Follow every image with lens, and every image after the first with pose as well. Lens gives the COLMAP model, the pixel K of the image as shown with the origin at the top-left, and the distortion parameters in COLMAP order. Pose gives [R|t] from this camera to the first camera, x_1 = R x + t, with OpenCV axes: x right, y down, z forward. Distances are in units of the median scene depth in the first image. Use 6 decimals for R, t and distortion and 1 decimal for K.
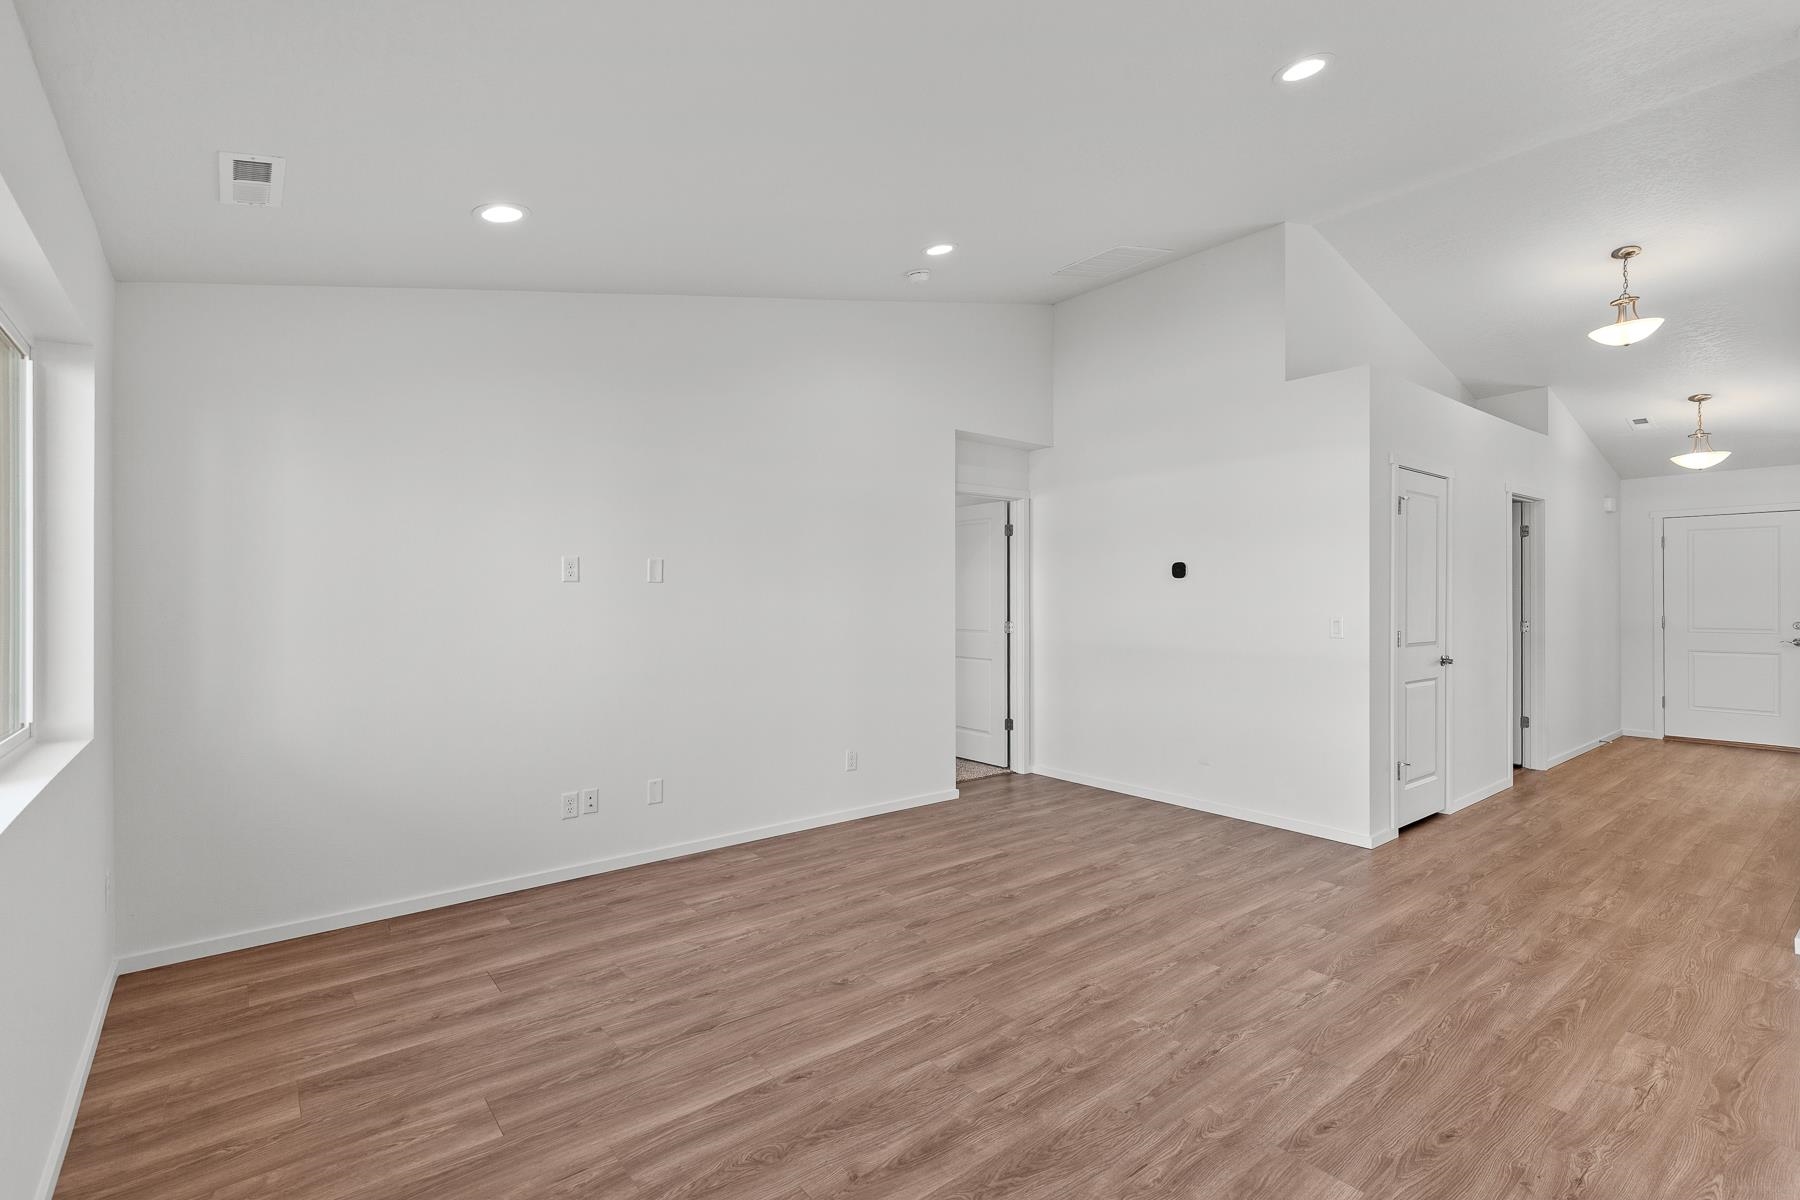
lens RADIAL K [[822.1, 0, 914.1], [0, 822.1, 600.2], [0, 0, 1]] dist [0.011688, 0.000102]
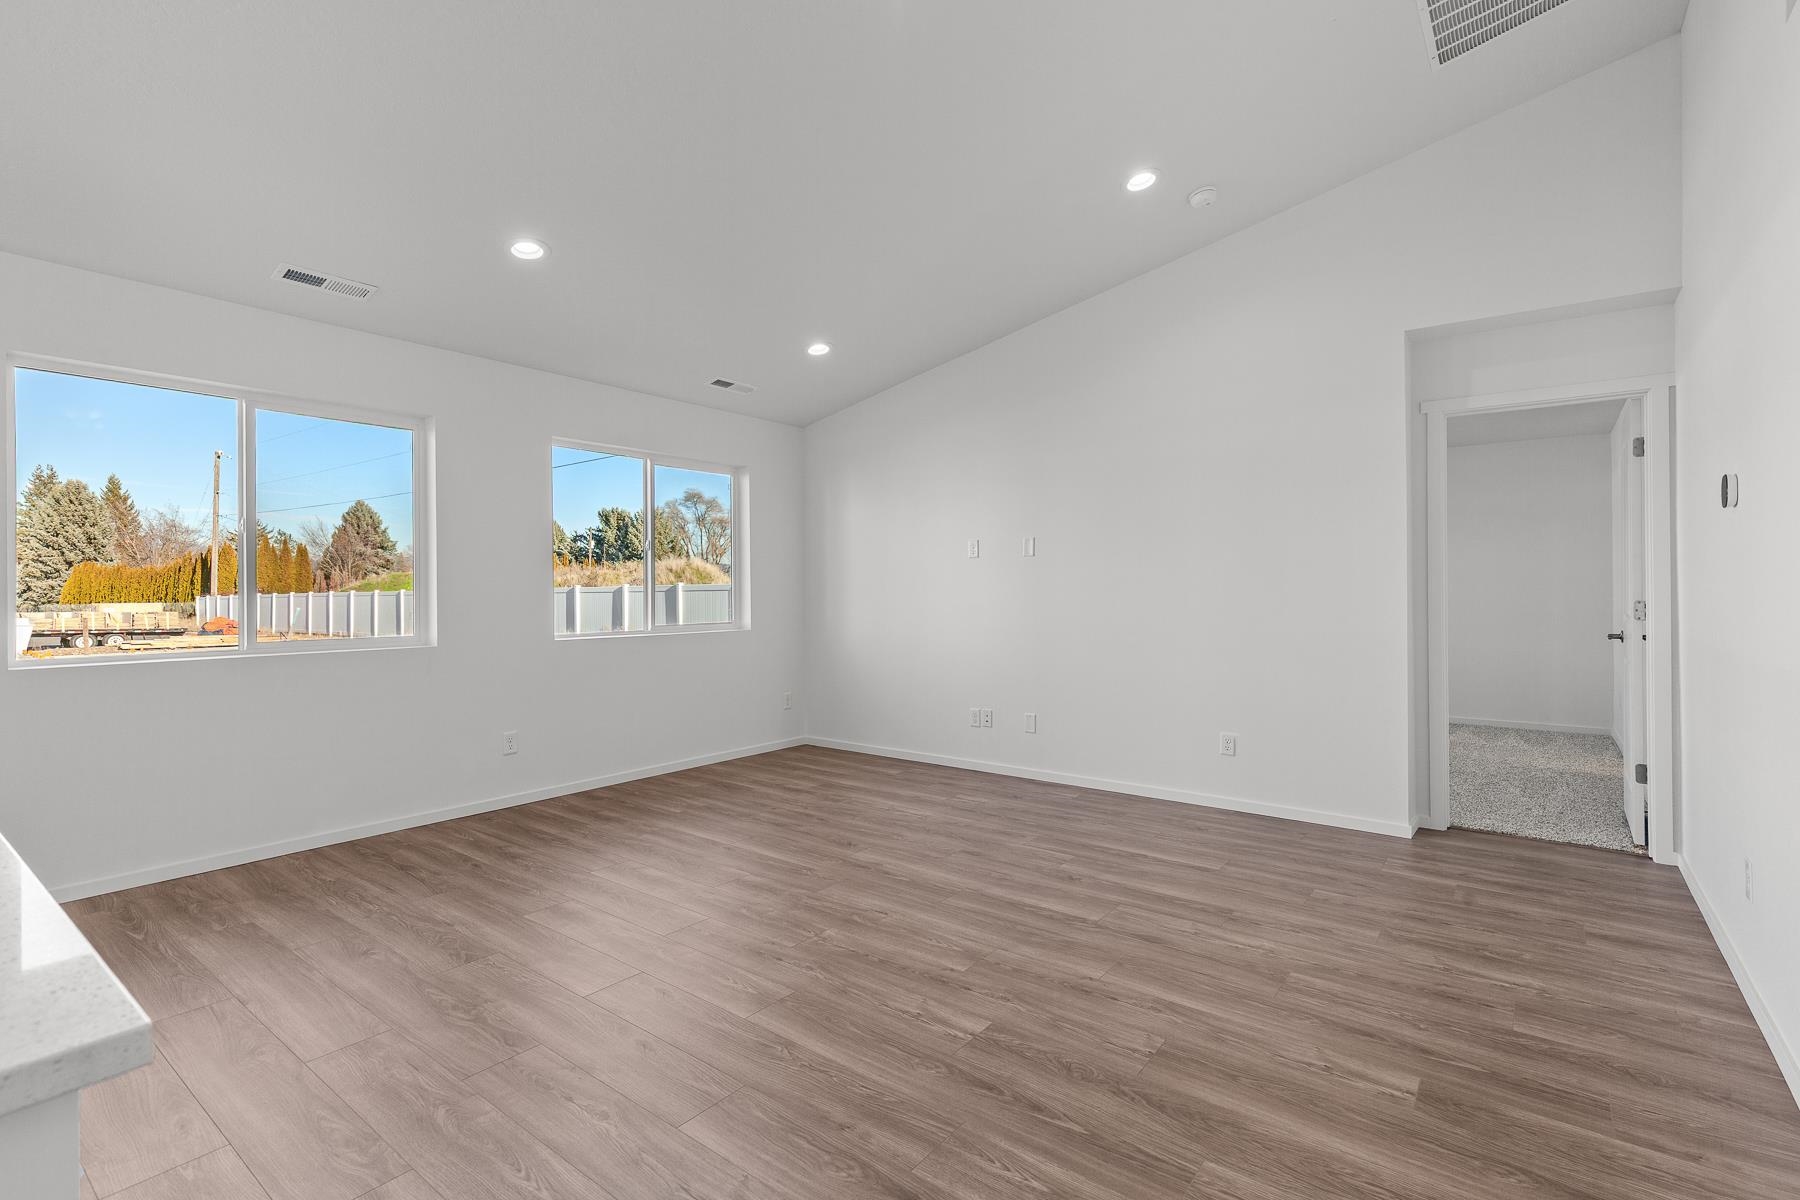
lens RADIAL K [[822.1, 0, 917.8], [0, 822.1, 589.3], [0, 0, 1]] dist [0.011688, 0.000102]
pose [[0.244082, -0.001243, -0.969754, 0.968983], [-0.002968, 0.999994, -0.002029, 0.036051], [0.969750, 0.003373, 0.244077, 0.597404]]
